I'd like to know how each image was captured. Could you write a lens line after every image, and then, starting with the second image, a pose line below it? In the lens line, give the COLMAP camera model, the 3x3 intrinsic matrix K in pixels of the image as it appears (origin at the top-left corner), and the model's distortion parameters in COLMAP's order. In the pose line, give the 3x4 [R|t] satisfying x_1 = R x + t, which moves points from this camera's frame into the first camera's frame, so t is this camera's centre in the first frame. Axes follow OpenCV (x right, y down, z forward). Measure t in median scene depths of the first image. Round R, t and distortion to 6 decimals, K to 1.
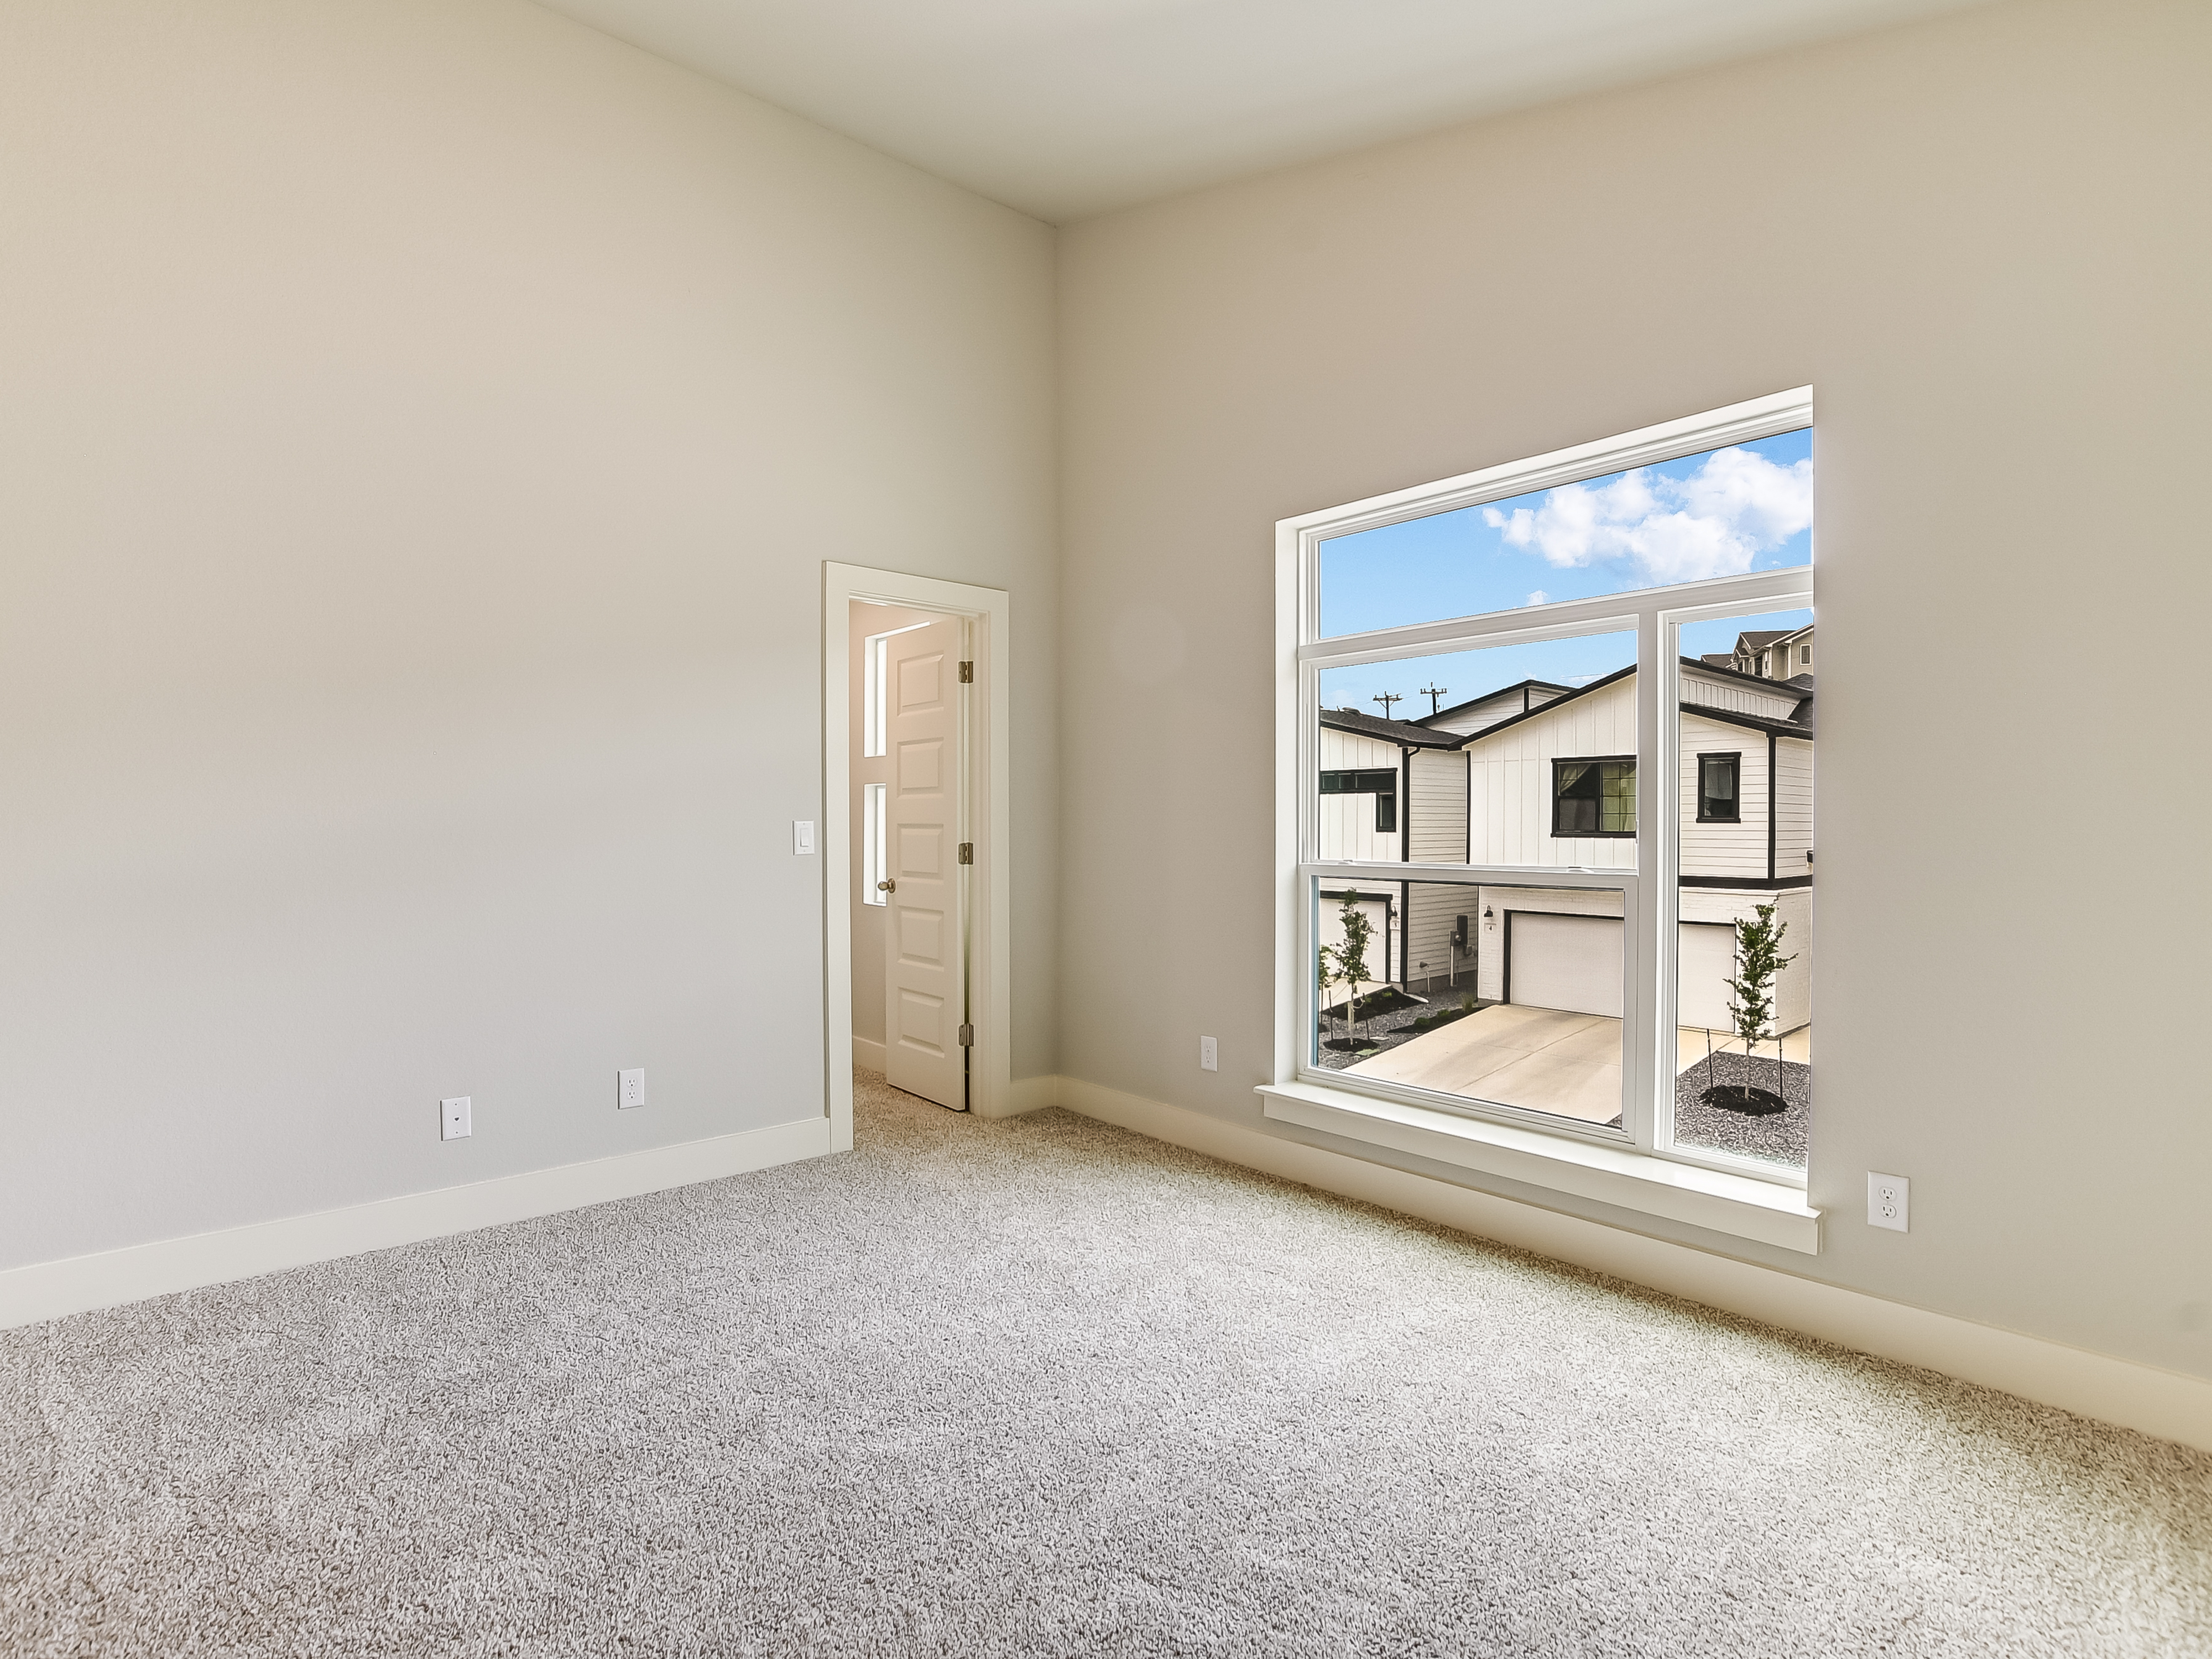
lens RADIAL K [[1112.5, 0, 1106.0], [0, 1112.5, 829.5], [0, 0, 1]] dist [-0.024828, 0.001297]
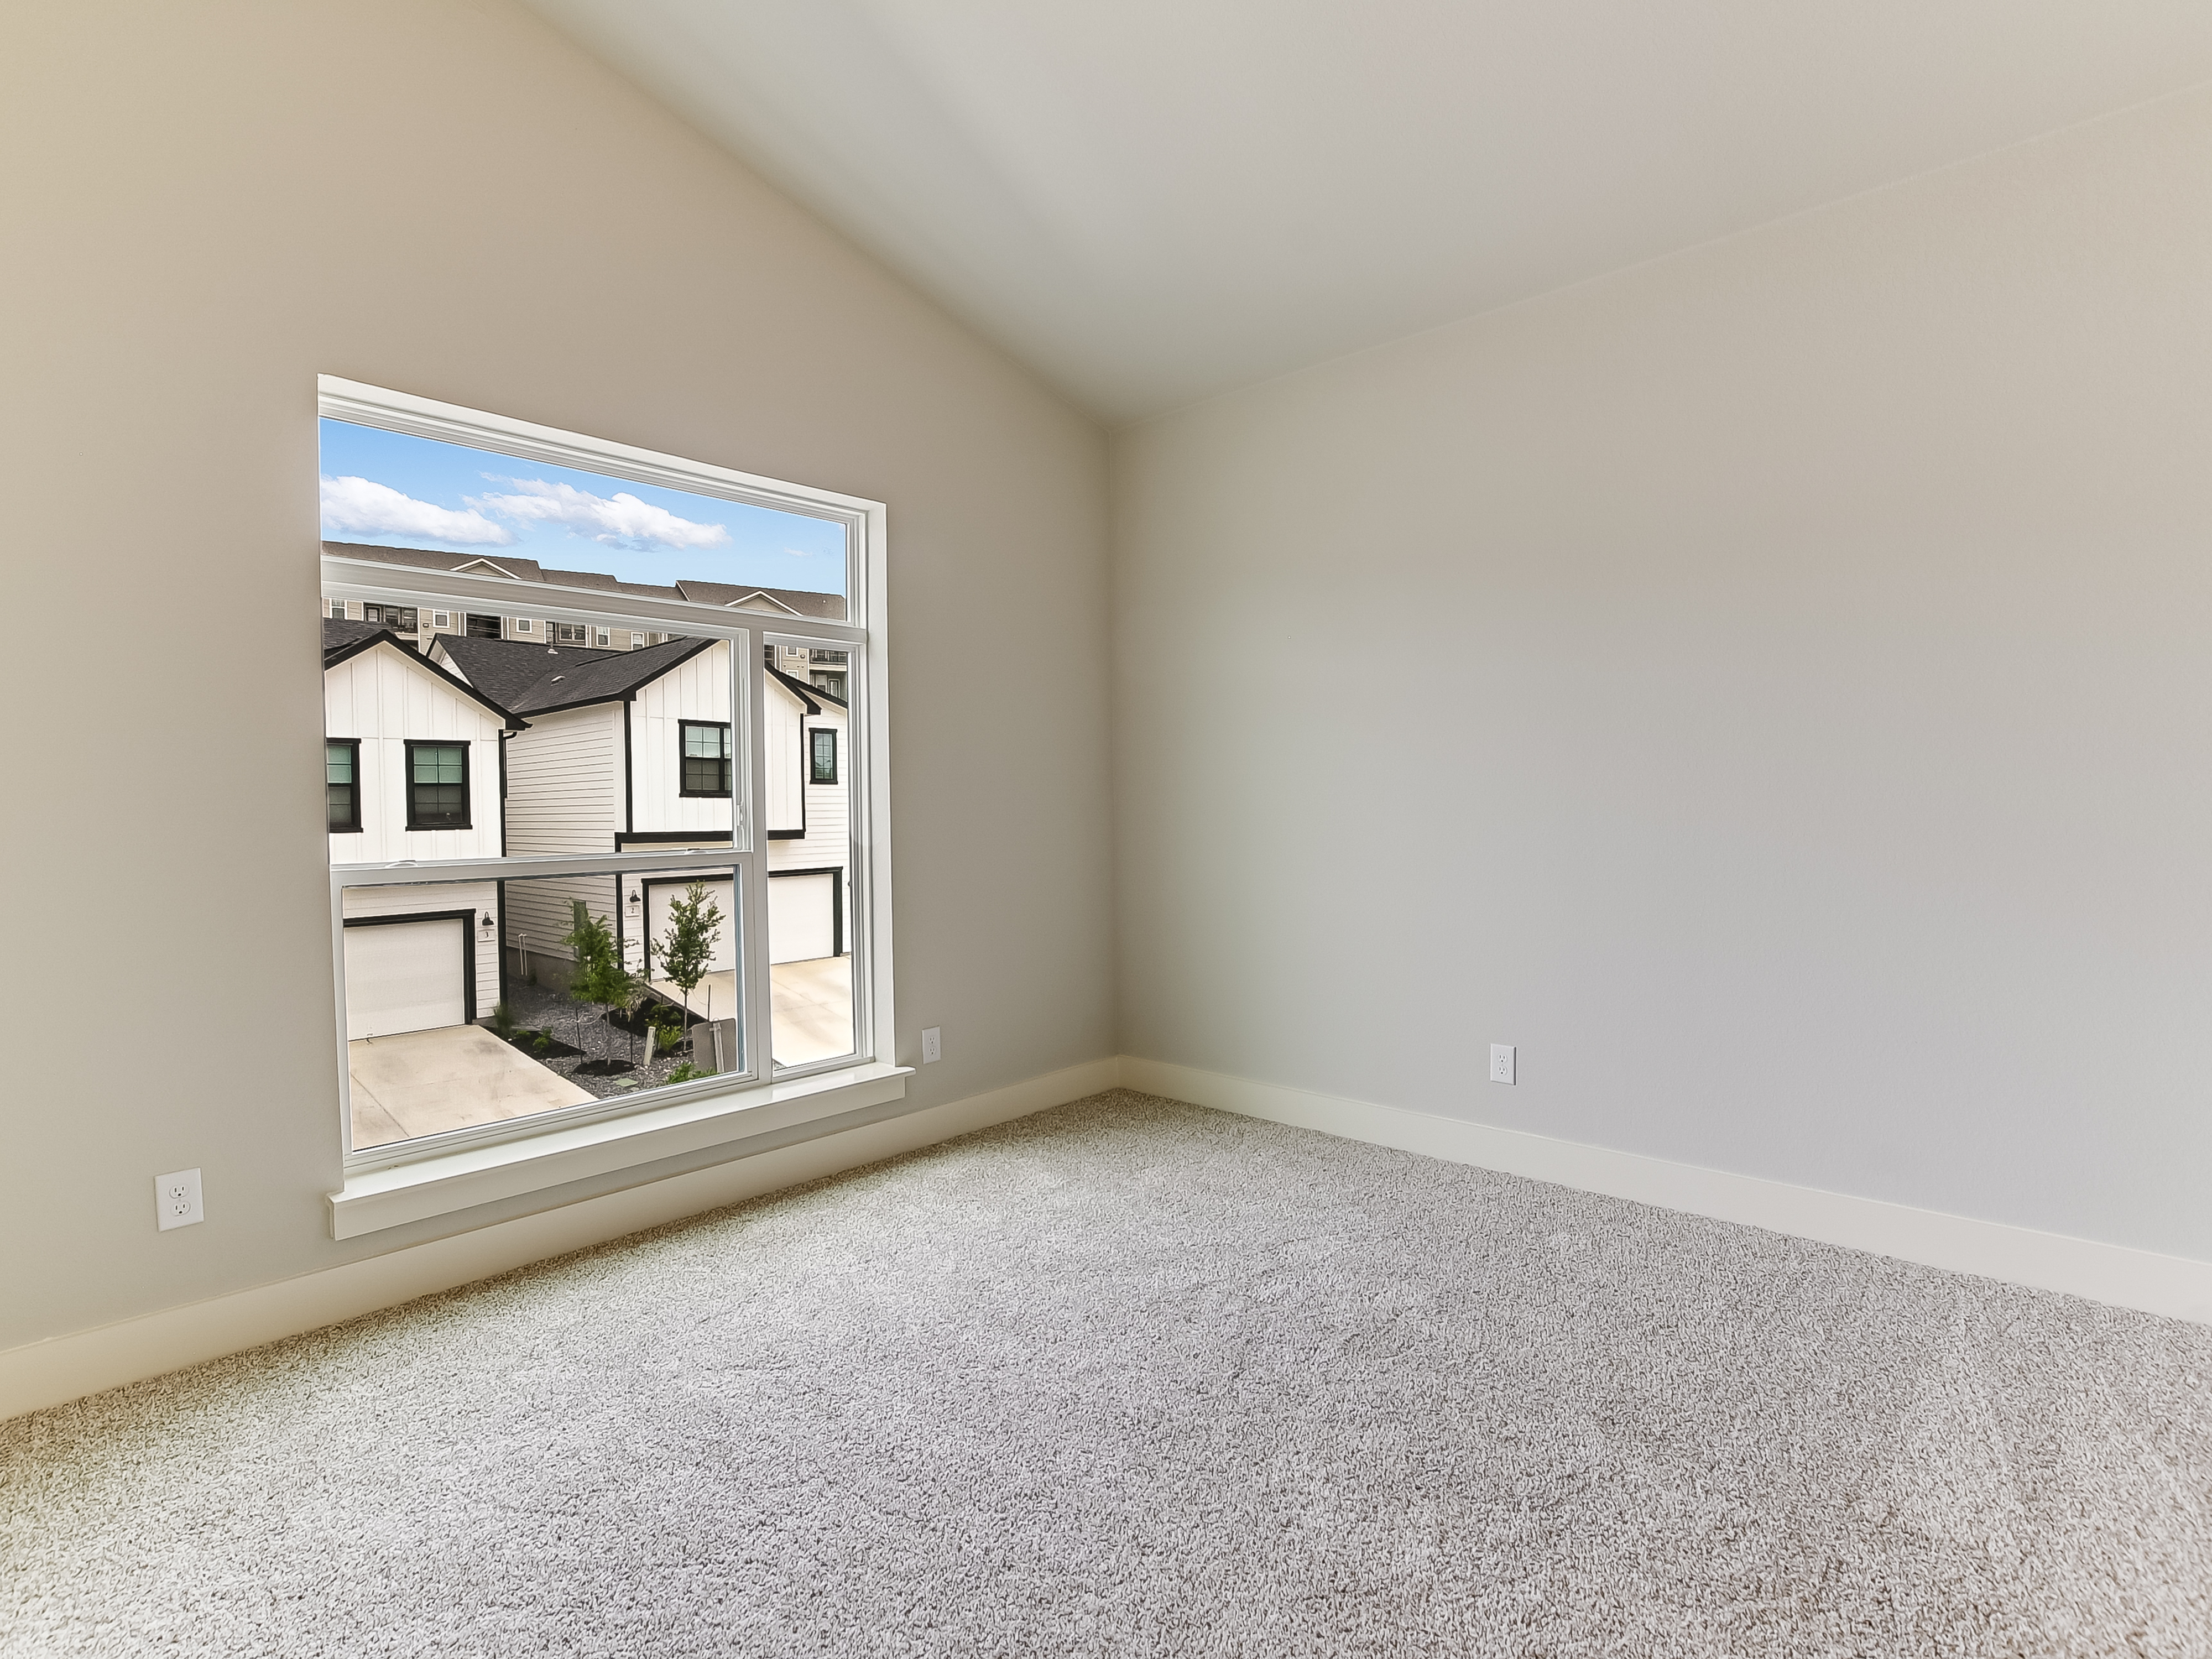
lens RADIAL K [[1112.5, 0, 1106.0], [0, 1112.5, 829.5], [0, 0, 1]] dist [-0.024828, 0.001297]
pose [[-0.119637, -0.023554, 0.992538, -0.619349], [0.018436, 0.999493, 0.025941, -0.005364], [-0.992646, 0.021402, -0.119142, 0.644516]]
